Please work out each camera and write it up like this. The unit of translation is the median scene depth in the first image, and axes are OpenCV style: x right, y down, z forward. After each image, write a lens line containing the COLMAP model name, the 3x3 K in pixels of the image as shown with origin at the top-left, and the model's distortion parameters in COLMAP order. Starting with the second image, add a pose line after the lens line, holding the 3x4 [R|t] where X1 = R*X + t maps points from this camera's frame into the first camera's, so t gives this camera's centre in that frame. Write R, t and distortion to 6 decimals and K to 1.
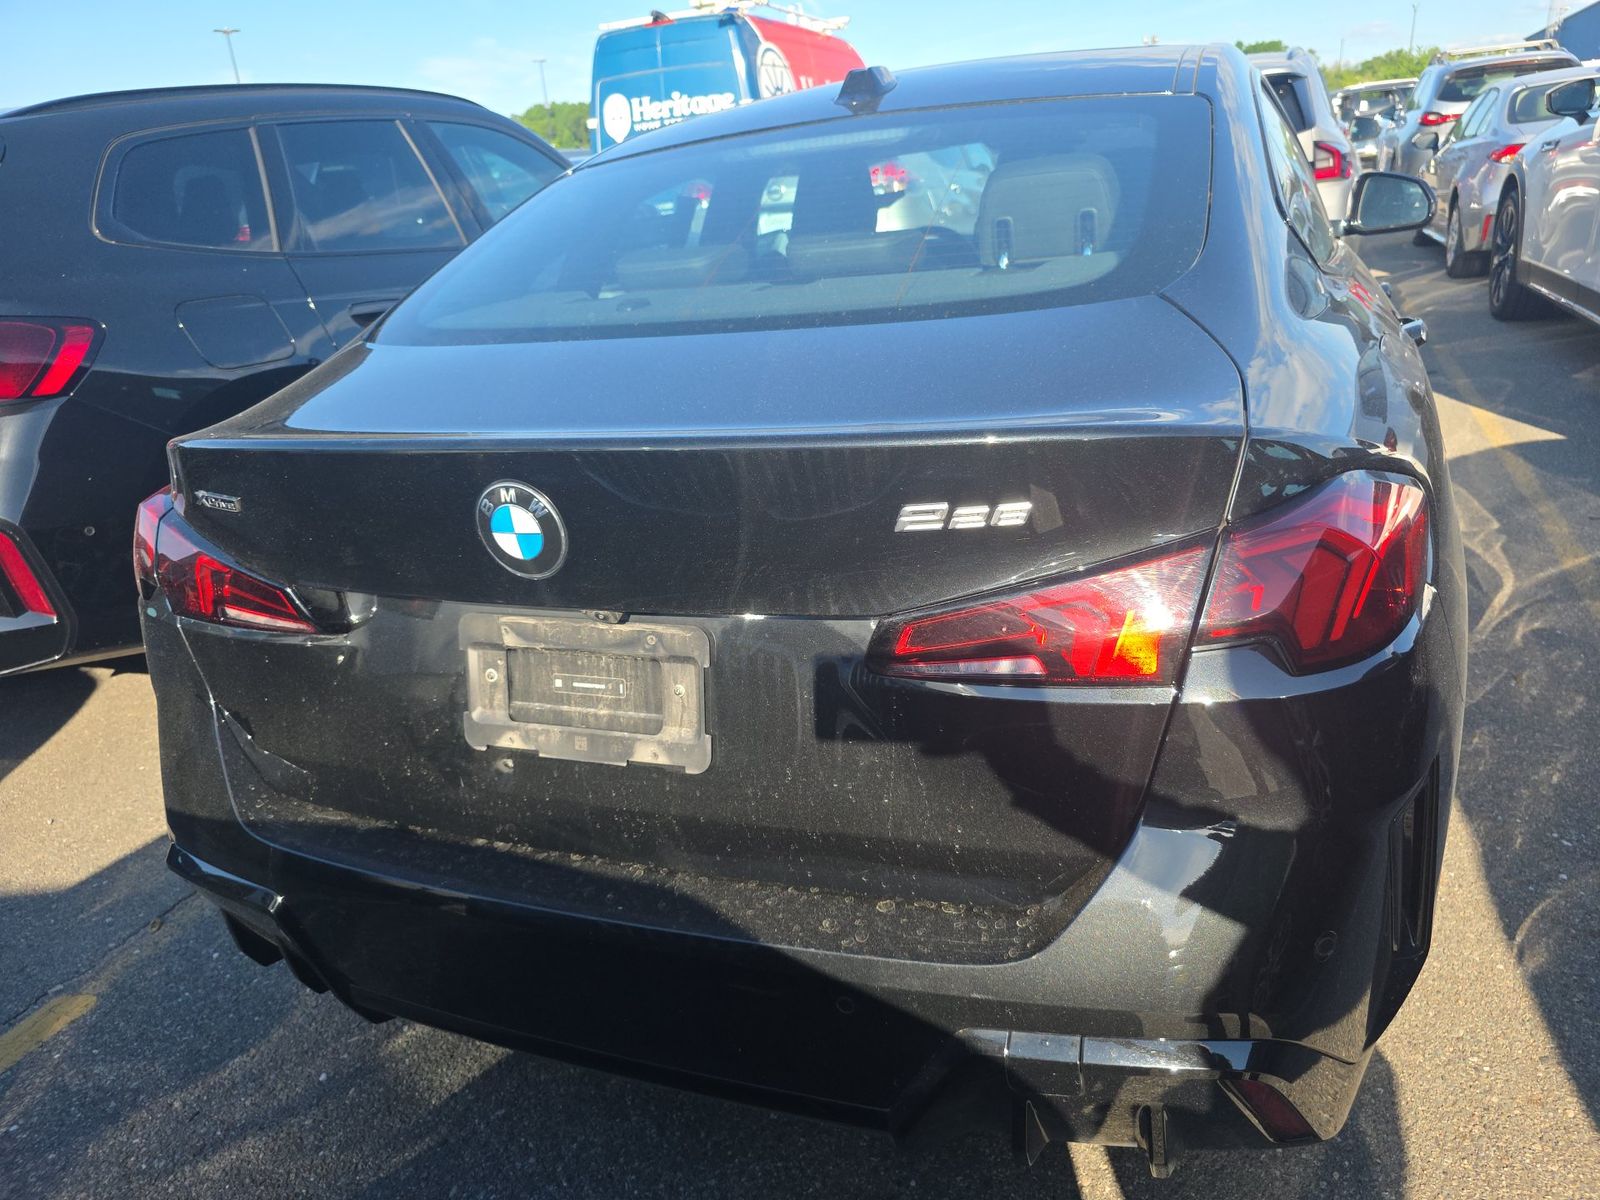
lens RADIAL K [[1087.6, 0, 820.2], [0, 1087.6, 629.3], [0, 0, 1]] dist [0.039677, -0.039364]
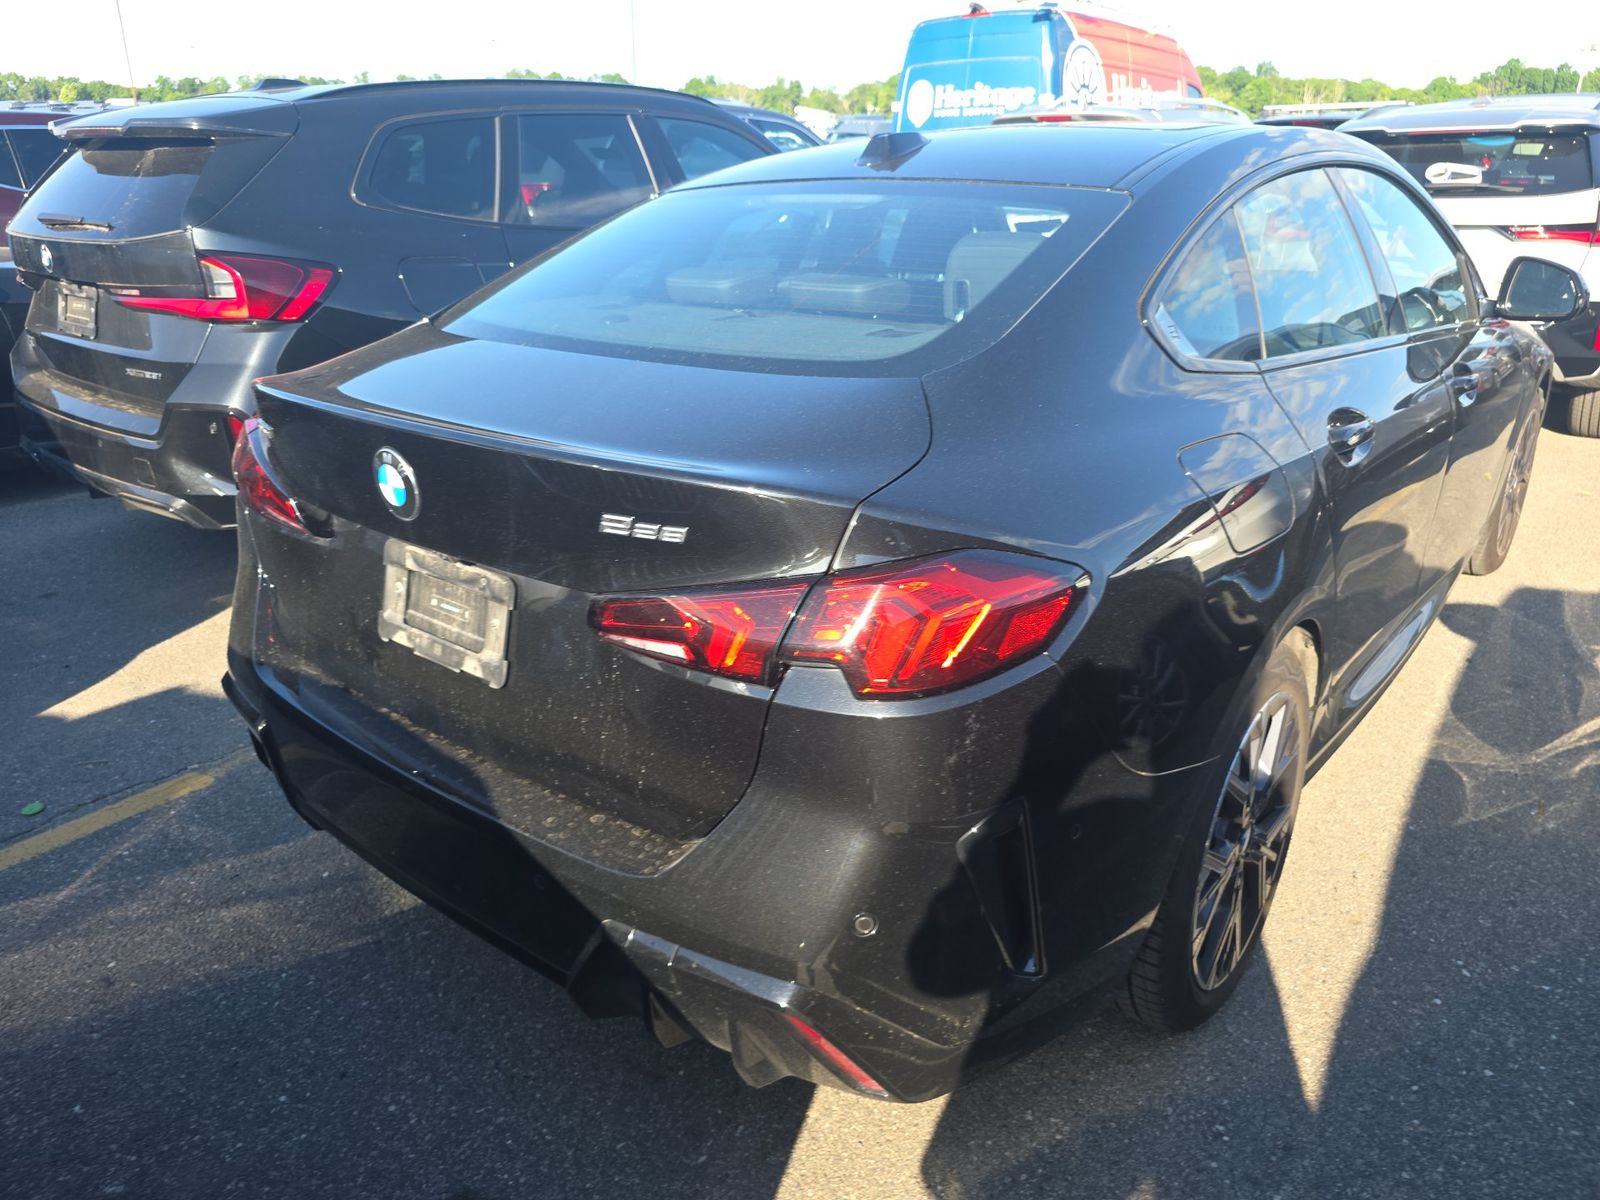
lens RADIAL K [[1096.4, 0, 802.1], [0, 1096.4, 606.9], [0, 0, 1]] dist [0.035528, -0.042774]
pose [[0.947564, 0.191053, -0.256168, 0.477357], [-0.190336, 0.981324, 0.027829, -0.060936], [0.256701, 0.022388, 0.966232, -0.162803]]
